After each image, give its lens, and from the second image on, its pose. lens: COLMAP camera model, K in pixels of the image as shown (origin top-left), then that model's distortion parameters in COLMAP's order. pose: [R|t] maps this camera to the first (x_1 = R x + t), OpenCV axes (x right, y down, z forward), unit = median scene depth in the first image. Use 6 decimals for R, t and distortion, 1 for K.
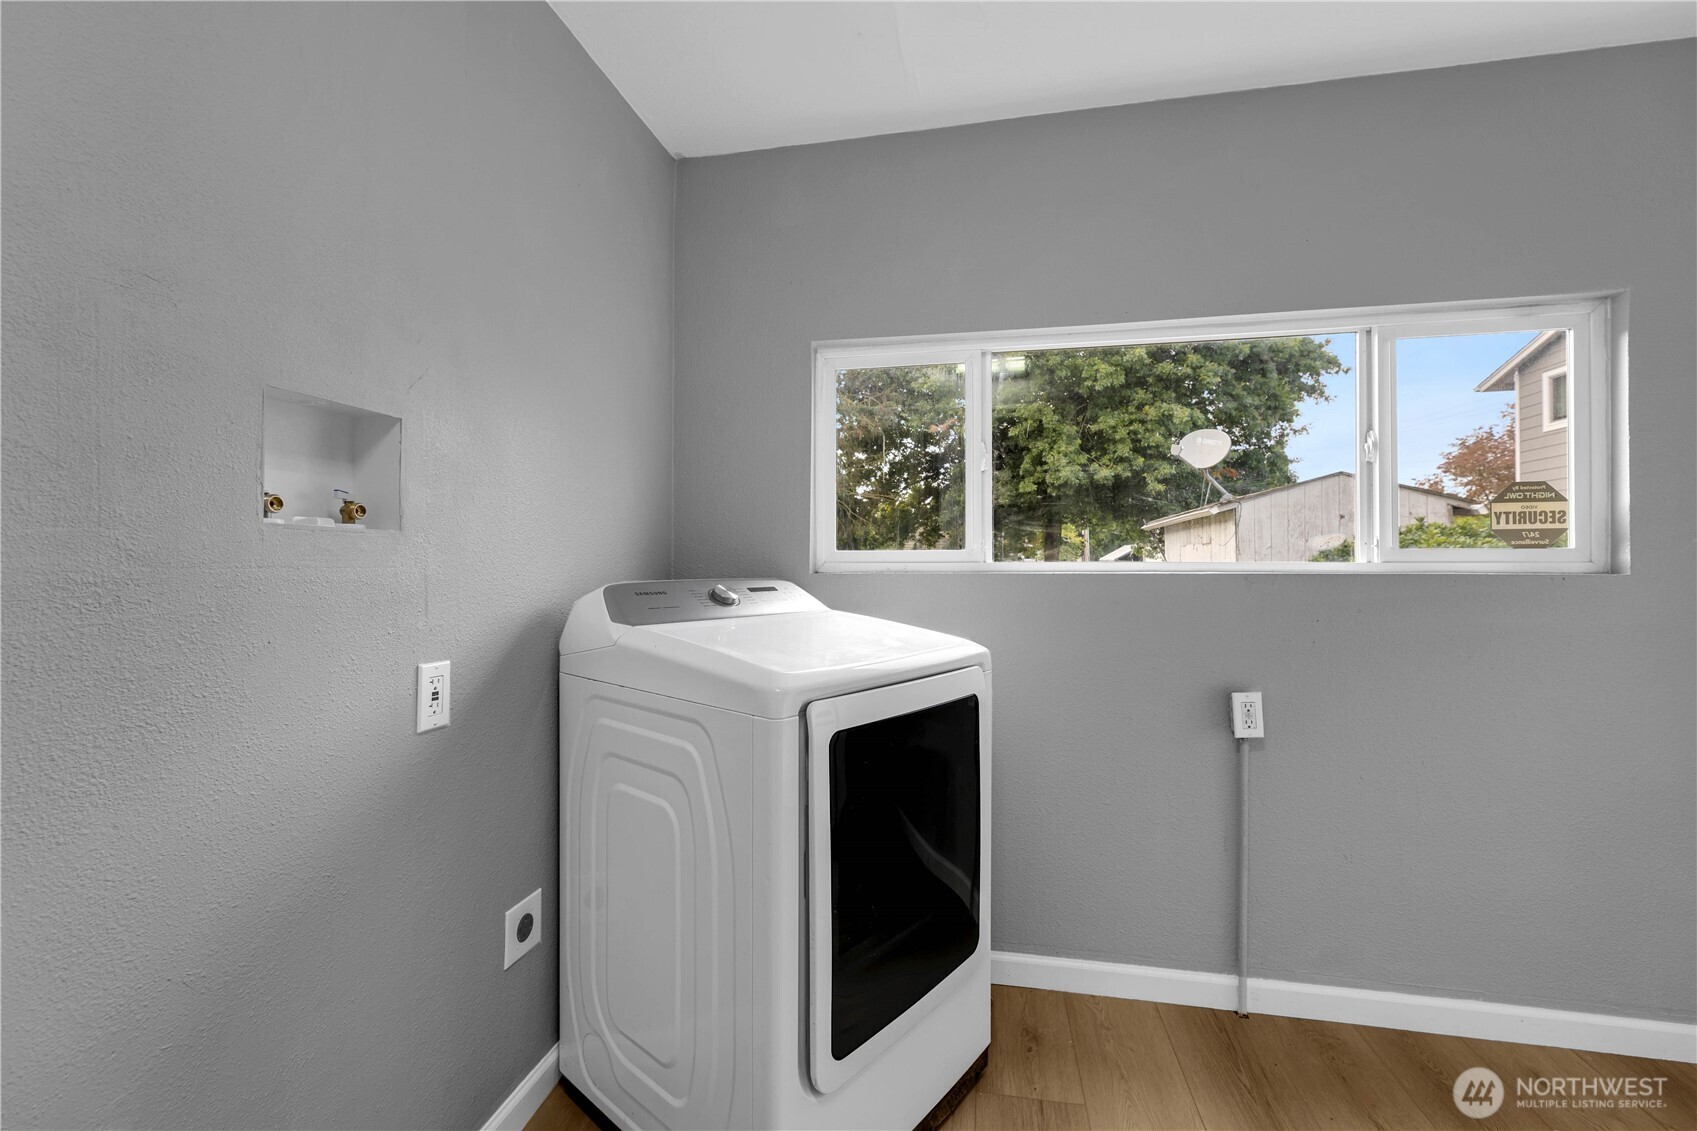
lens RADIAL K [[707.1, 0, 851.0], [0, 707.1, 557.2], [0, 0, 1]] dist [0.000784, -0.000029]
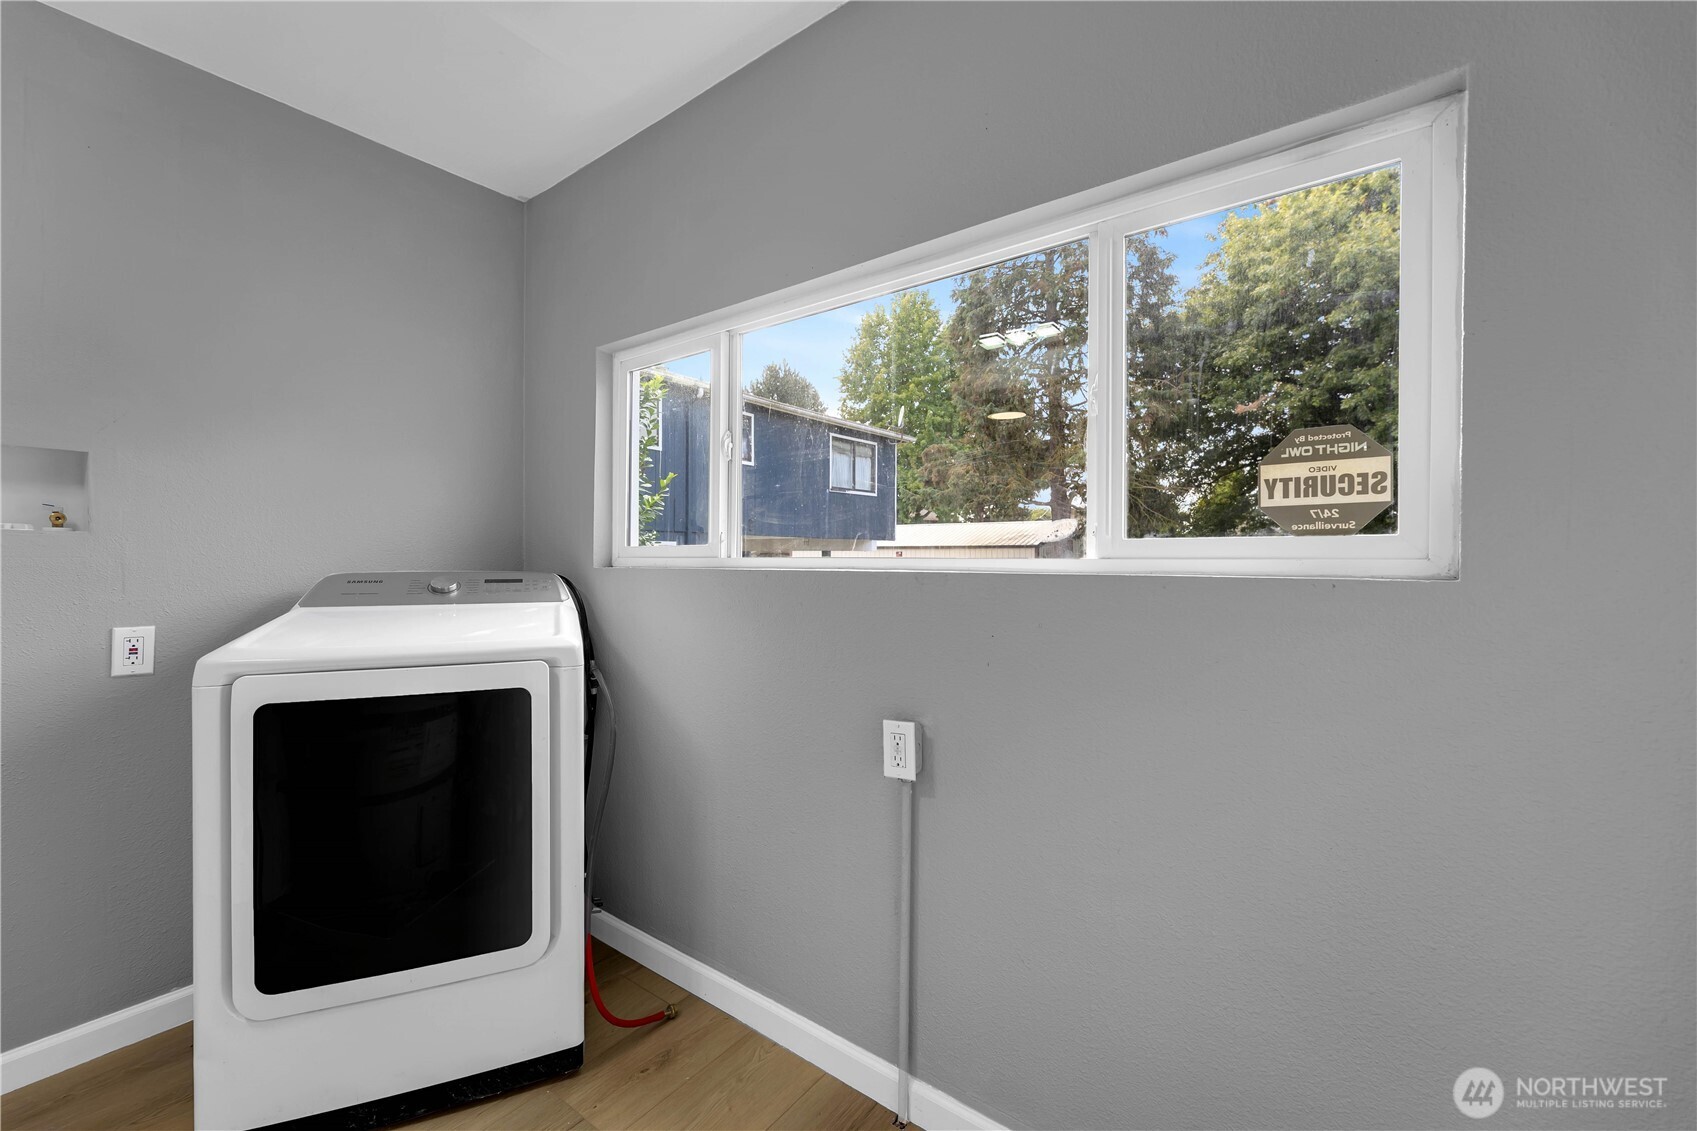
lens RADIAL K [[690.6, 0, 852.6], [0, 690.6, 562.0], [0, 0, 1]] dist [0.001718, 0.000281]
pose [[0.895356, 0.005343, -0.445320, 0.859722], [-0.001393, 0.999957, 0.009196, 0.004930], [0.445349, -0.007613, 0.895324, 0.281840]]
